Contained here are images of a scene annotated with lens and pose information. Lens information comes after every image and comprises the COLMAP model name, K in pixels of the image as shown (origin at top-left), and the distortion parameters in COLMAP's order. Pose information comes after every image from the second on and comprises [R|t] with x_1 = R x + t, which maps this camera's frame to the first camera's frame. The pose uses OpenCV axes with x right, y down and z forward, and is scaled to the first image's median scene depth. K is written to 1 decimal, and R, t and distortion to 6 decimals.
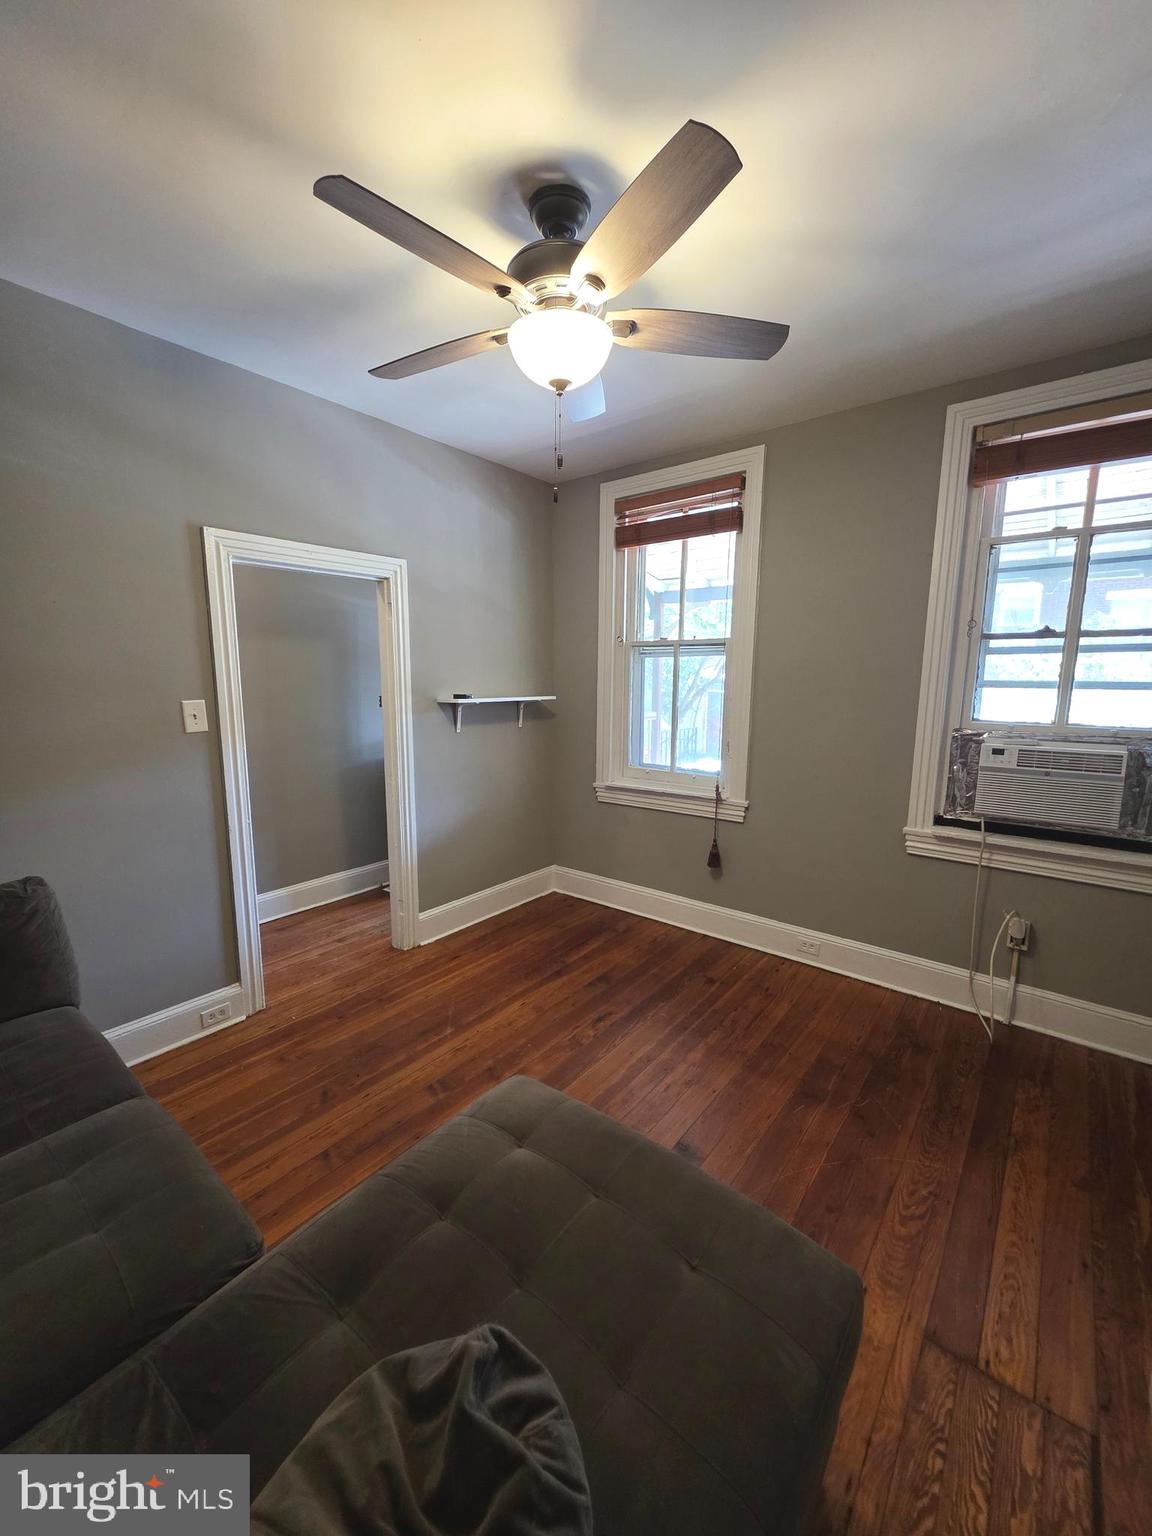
lens RADIAL K [[611.2, 0, 574.4], [0, 611.2, 777.4], [0, 0, 1]] dist [-0.001474, 0.000379]
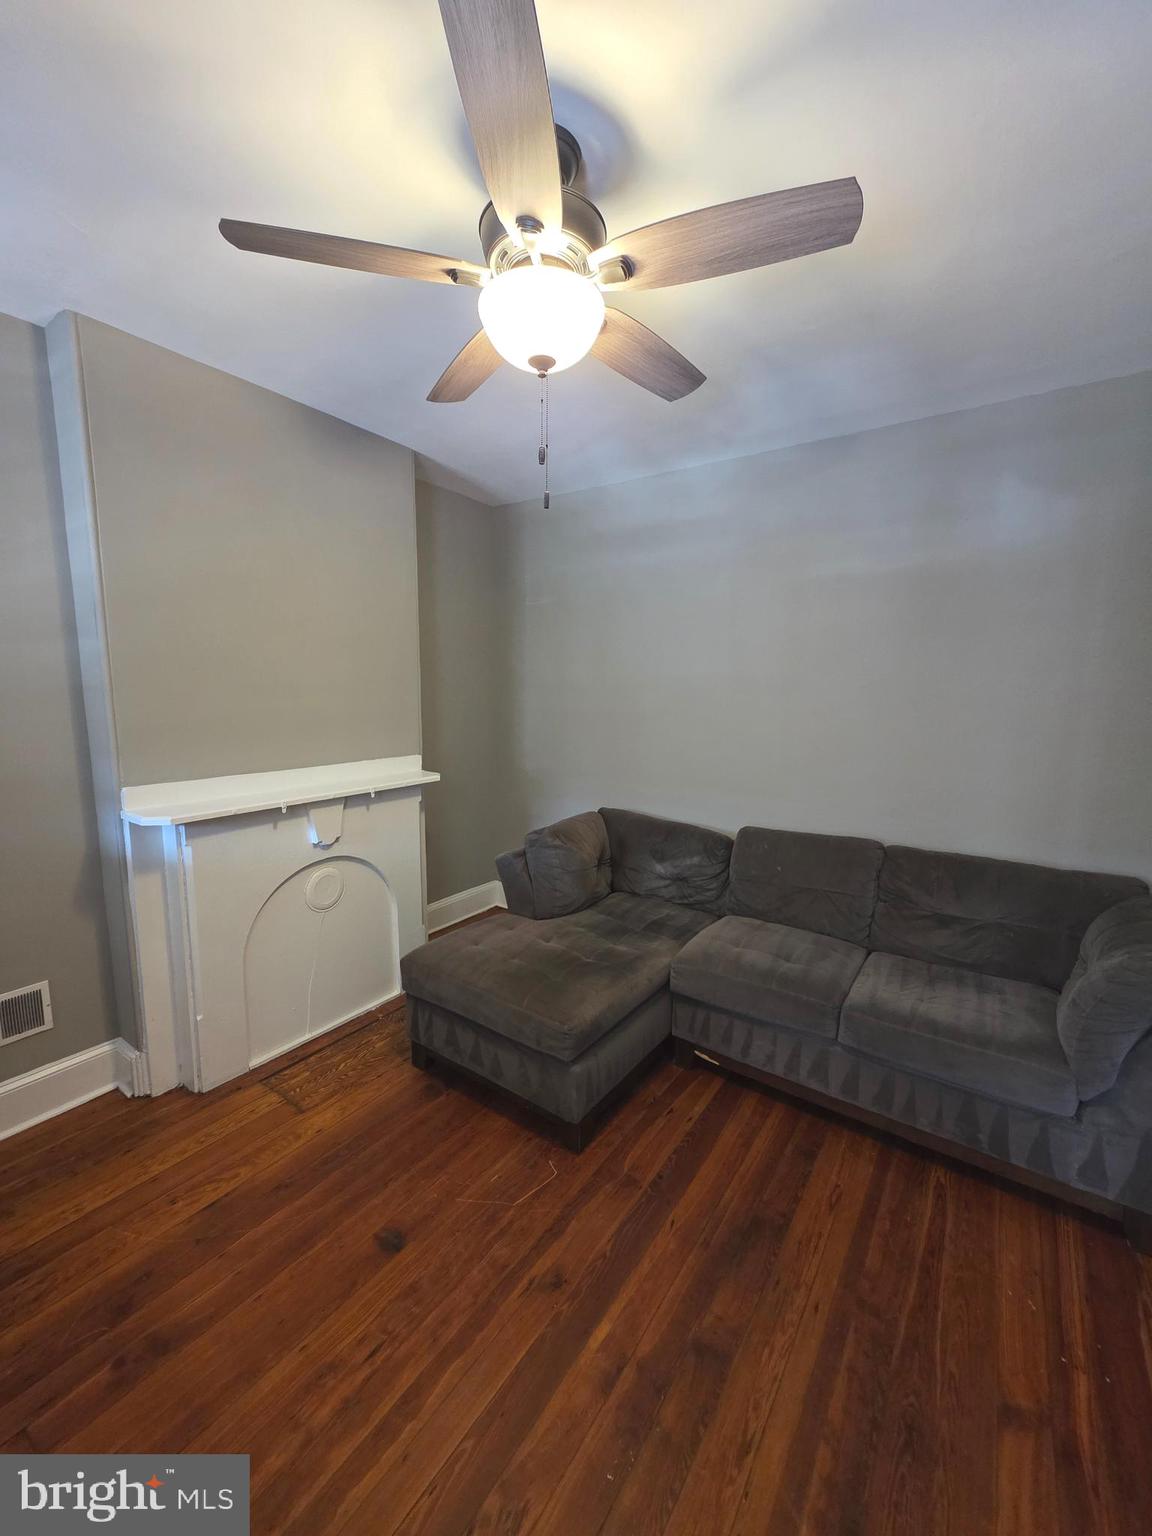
lens RADIAL K [[611.2, 0, 574.4], [0, 611.2, 777.4], [0, 0, 1]] dist [-0.001474, 0.000379]
pose [[-0.997770, -0.006723, -0.066412, -0.009280], [-0.026974, 0.950672, 0.309023, -0.222419], [0.061058, 0.310125, -0.948733, 1.191778]]
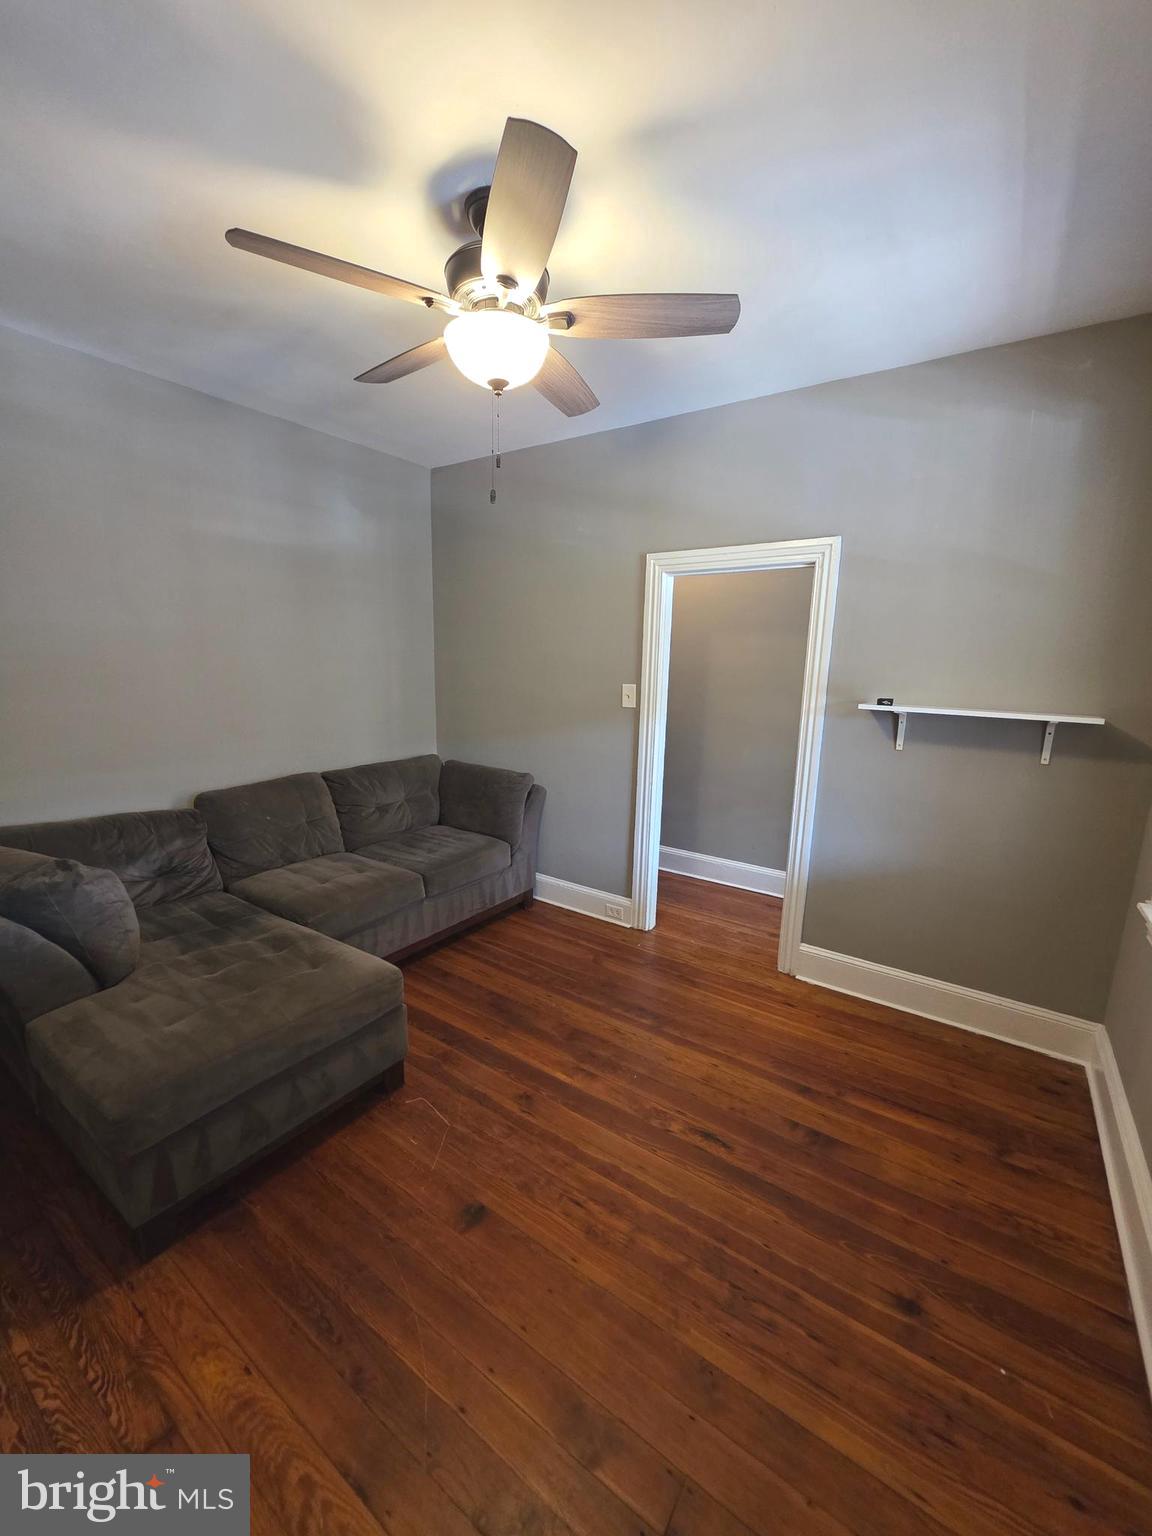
lens RADIAL K [[611.2, 0, 574.4], [0, 611.2, 777.4], [0, 0, 1]] dist [-0.001474, 0.000379]
pose [[0.068984, 0.192512, -0.978867, 0.674647], [-0.184787, 0.966691, 0.177094, -0.128883], [0.980354, 0.168666, 0.102260, 0.686862]]
